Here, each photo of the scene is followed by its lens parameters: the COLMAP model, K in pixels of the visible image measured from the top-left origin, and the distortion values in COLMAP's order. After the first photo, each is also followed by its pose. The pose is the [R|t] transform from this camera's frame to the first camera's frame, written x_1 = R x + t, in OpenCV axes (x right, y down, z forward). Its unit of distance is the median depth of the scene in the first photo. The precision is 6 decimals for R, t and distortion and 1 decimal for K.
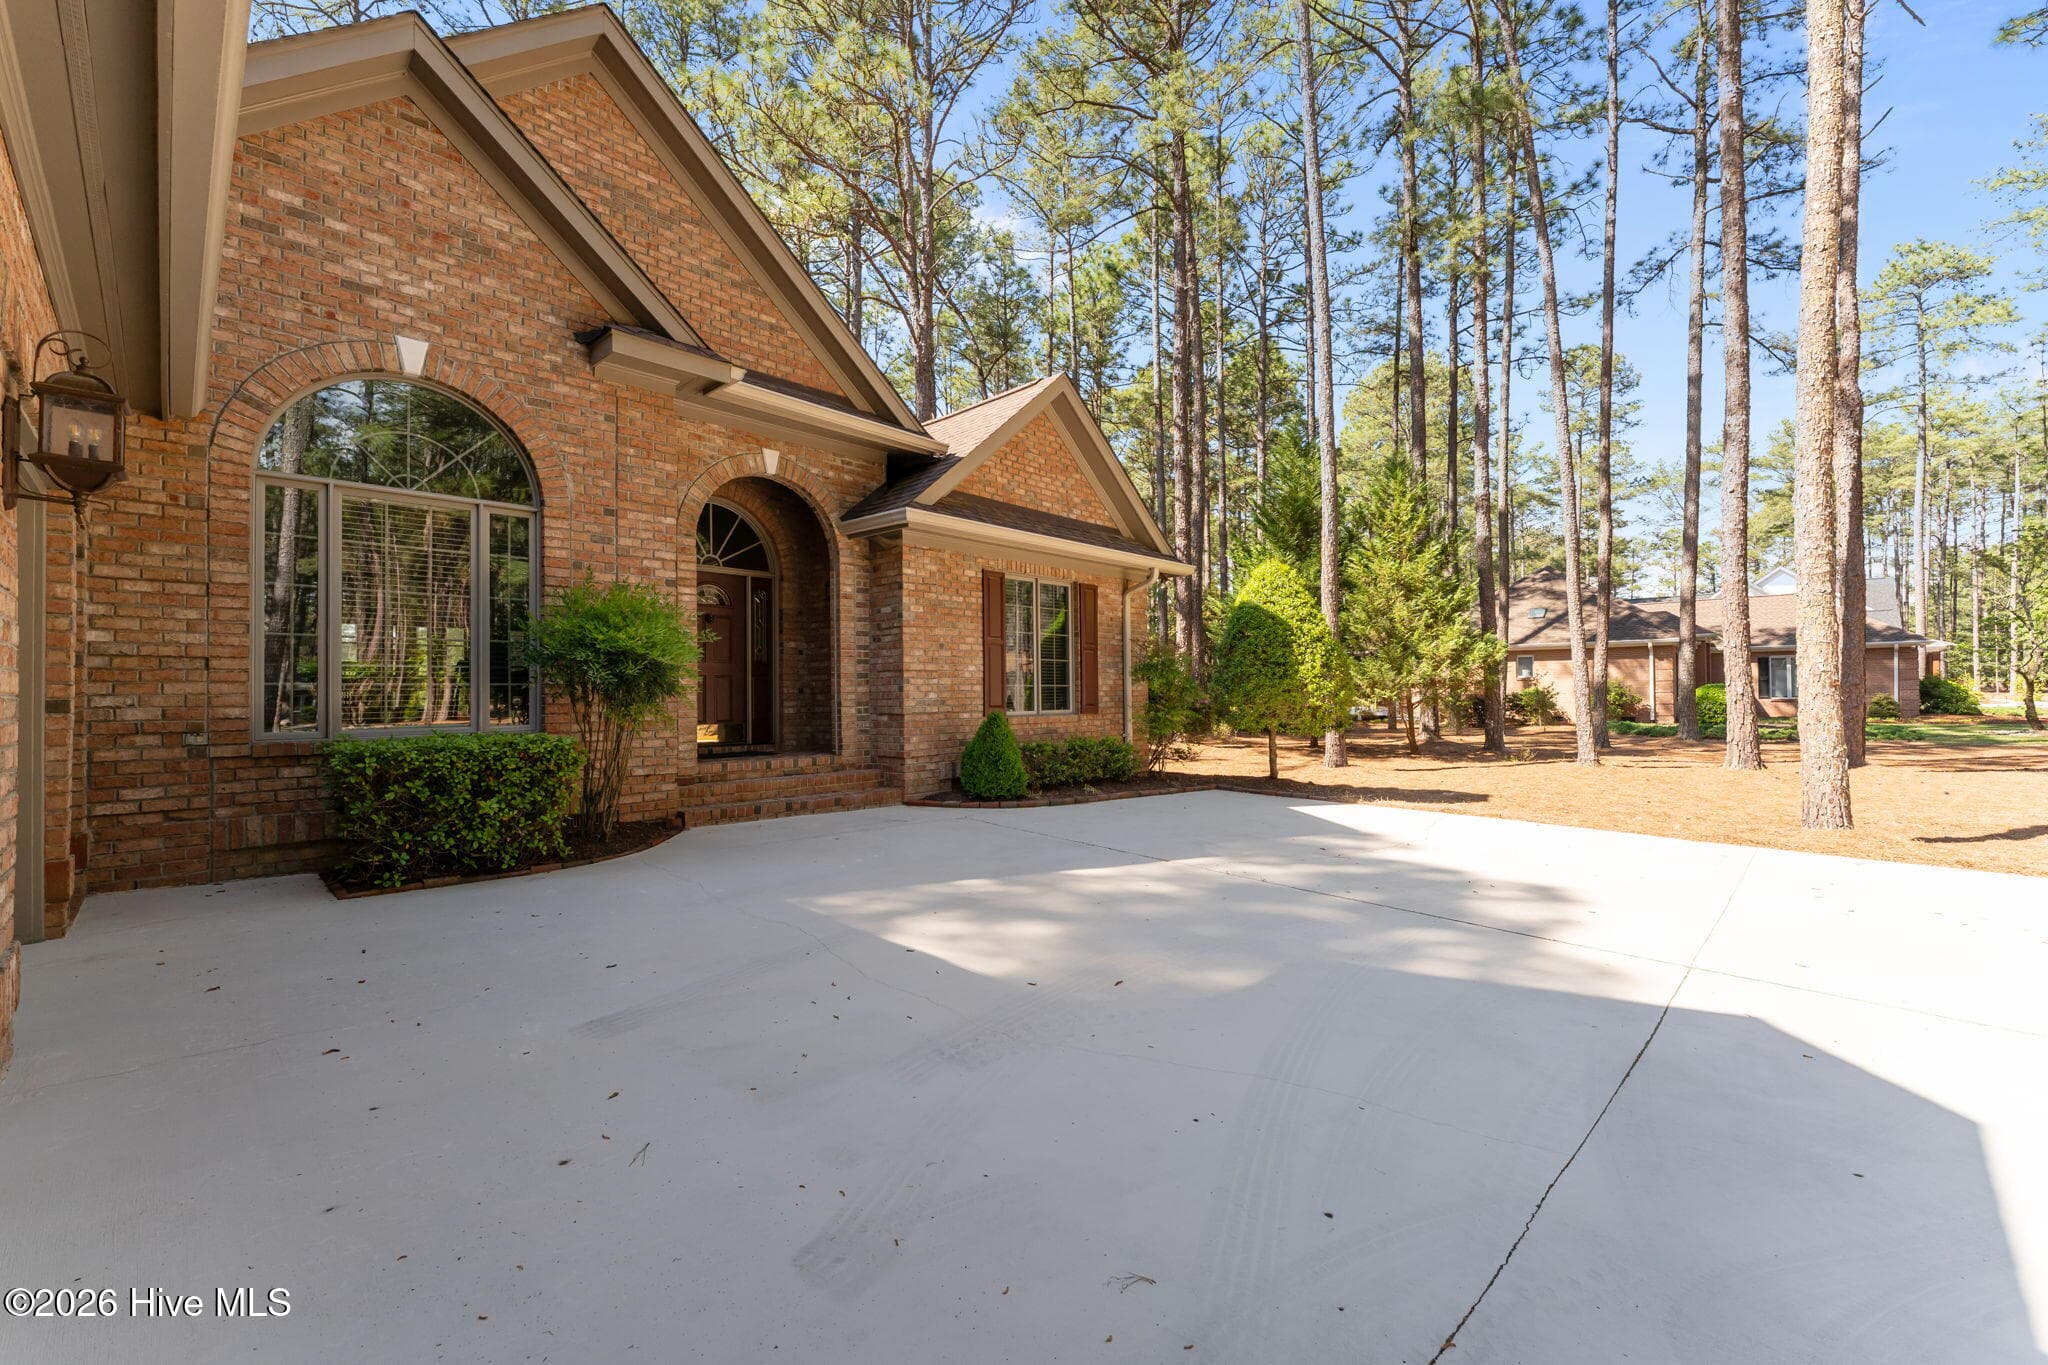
lens RADIAL K [[833.5, 0, 1028.8], [0, 833.5, 681.9], [0, 0, 1]] dist [-0.001245, -0.000366]
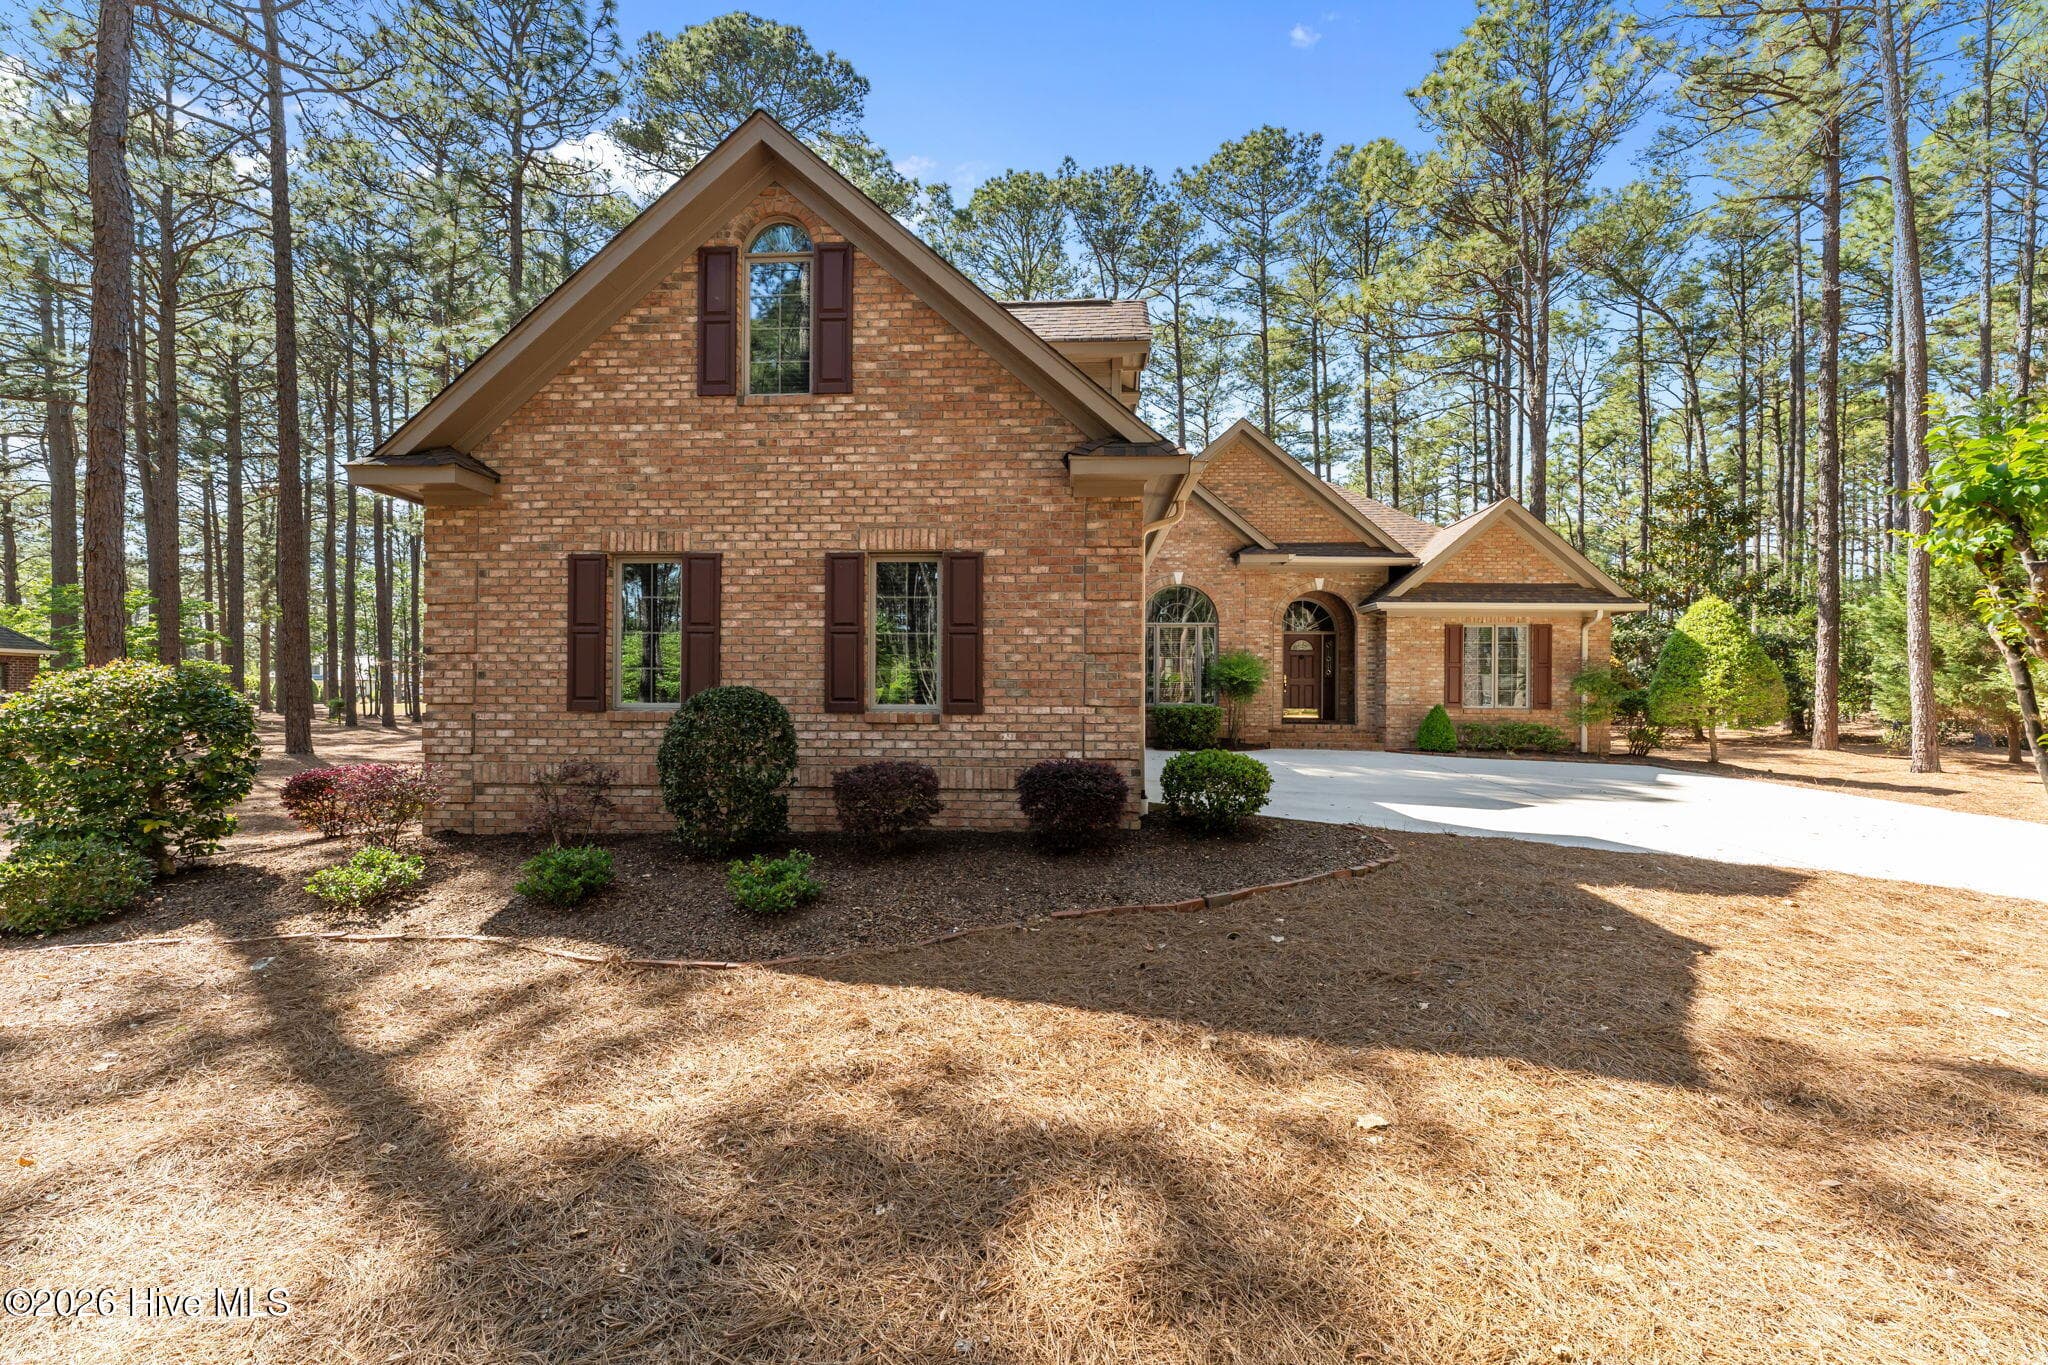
lens RADIAL K [[833.5, 0, 1024.4], [0, 833.5, 697.0], [0, 0, 1]] dist [-0.001245, -0.000366]
pose [[0.645588, 0.010132, -0.763618, 0.777936], [-0.001916, 0.999930, 0.011647, -0.000634], [0.763683, -0.006056, 0.645563, -0.883272]]
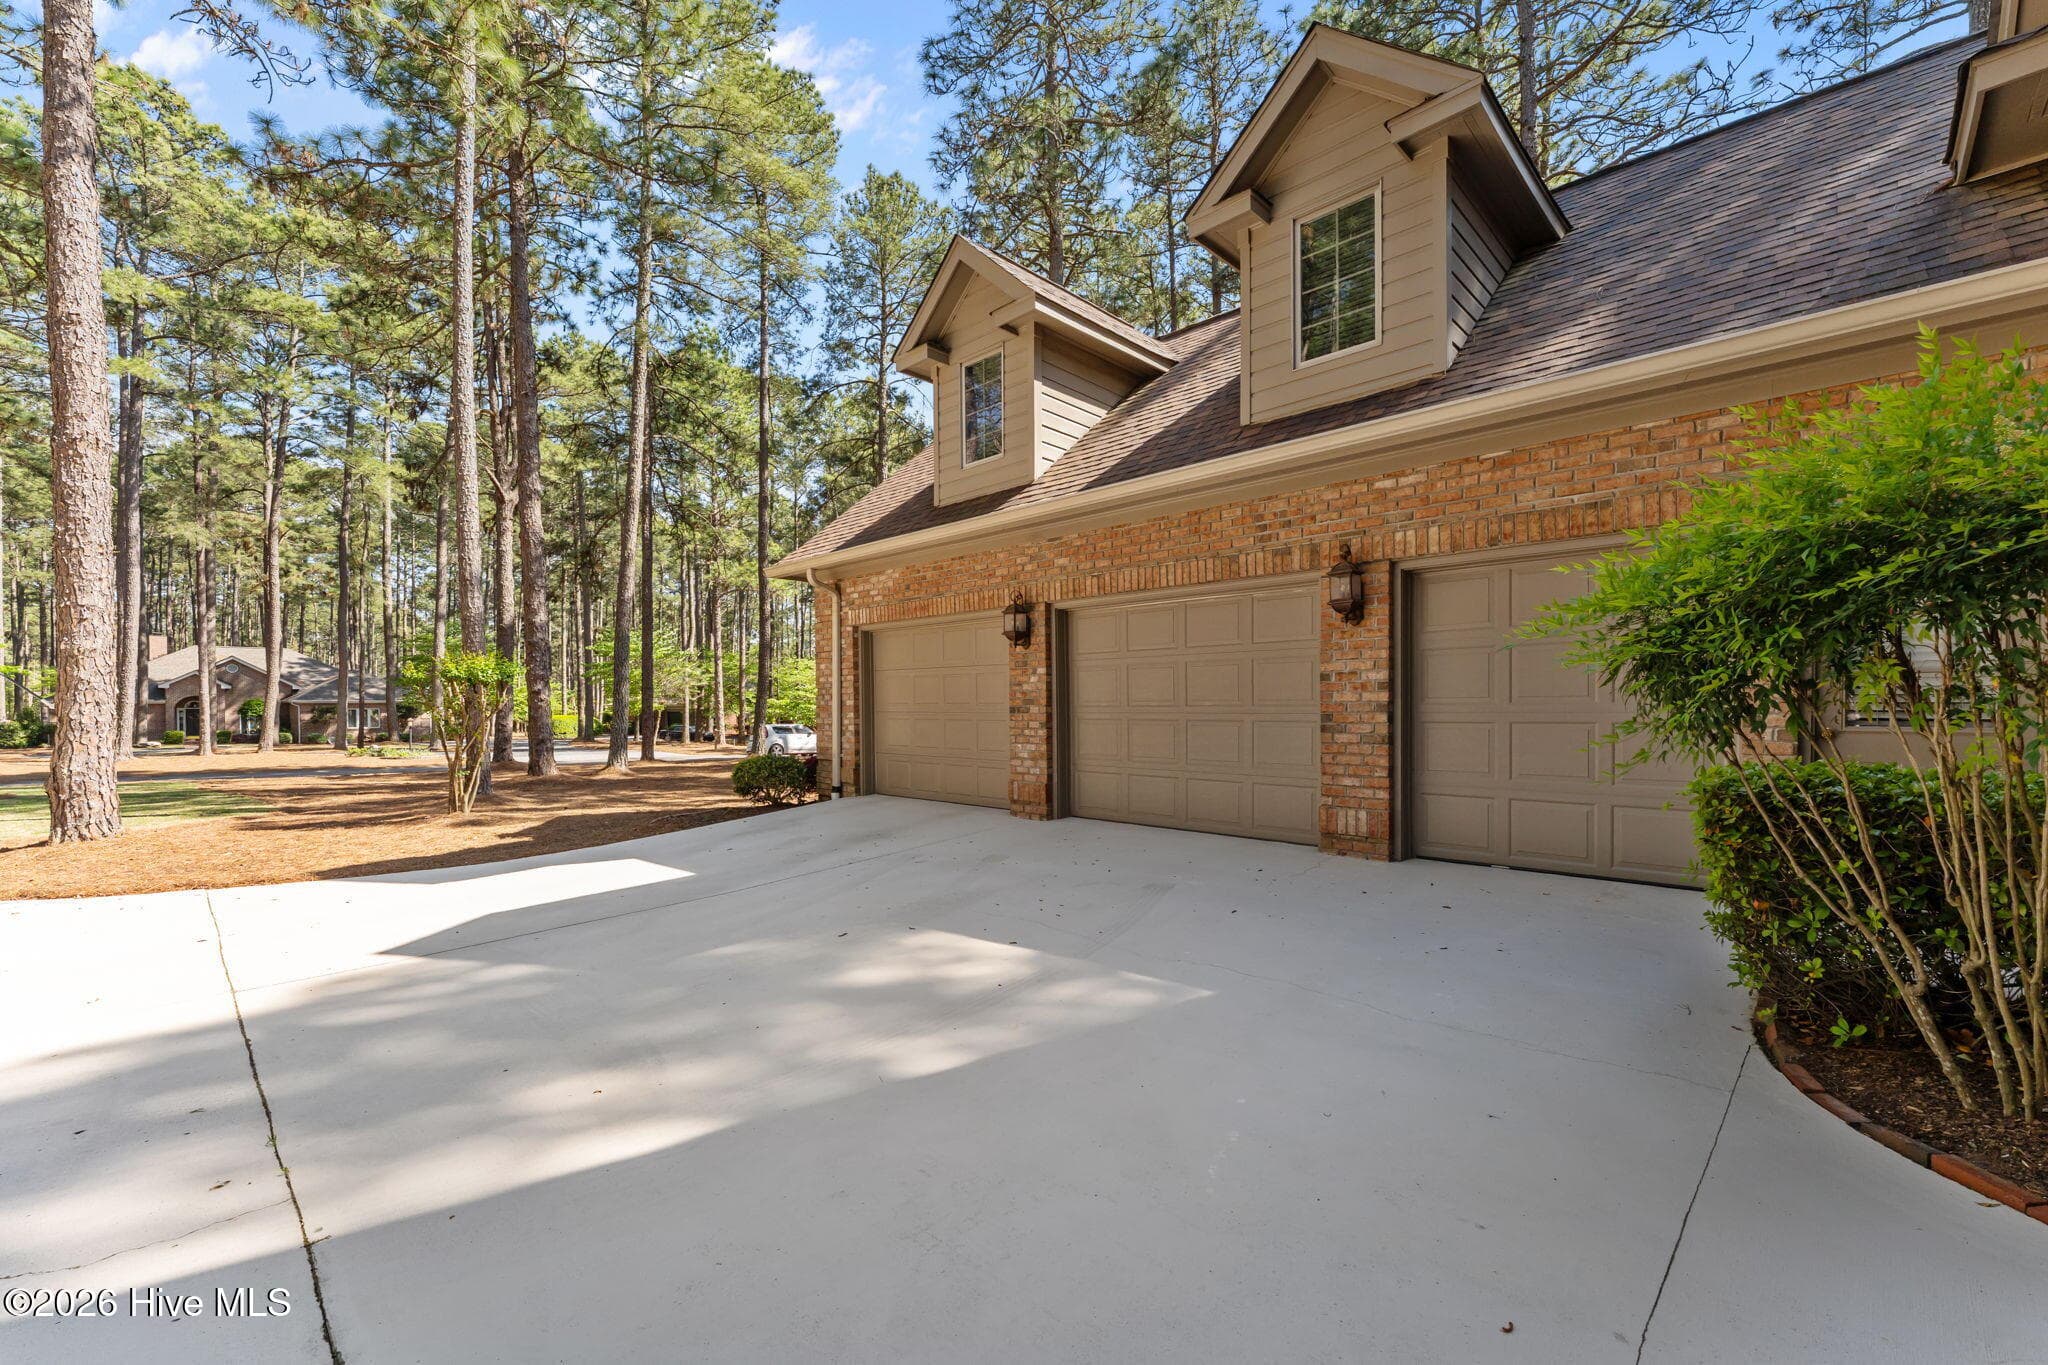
lens RADIAL K [[833.5, 0, 1004.4], [0, 833.5, 723.9], [0, 0, 1]] dist [-0.001245, -0.000366]
pose [[-0.999752, 0.012331, 0.018554, -0.078266], [0.012312, 0.999924, -0.001145, 0.018164], [-0.018567, -0.000916, -0.999827, 0.956819]]
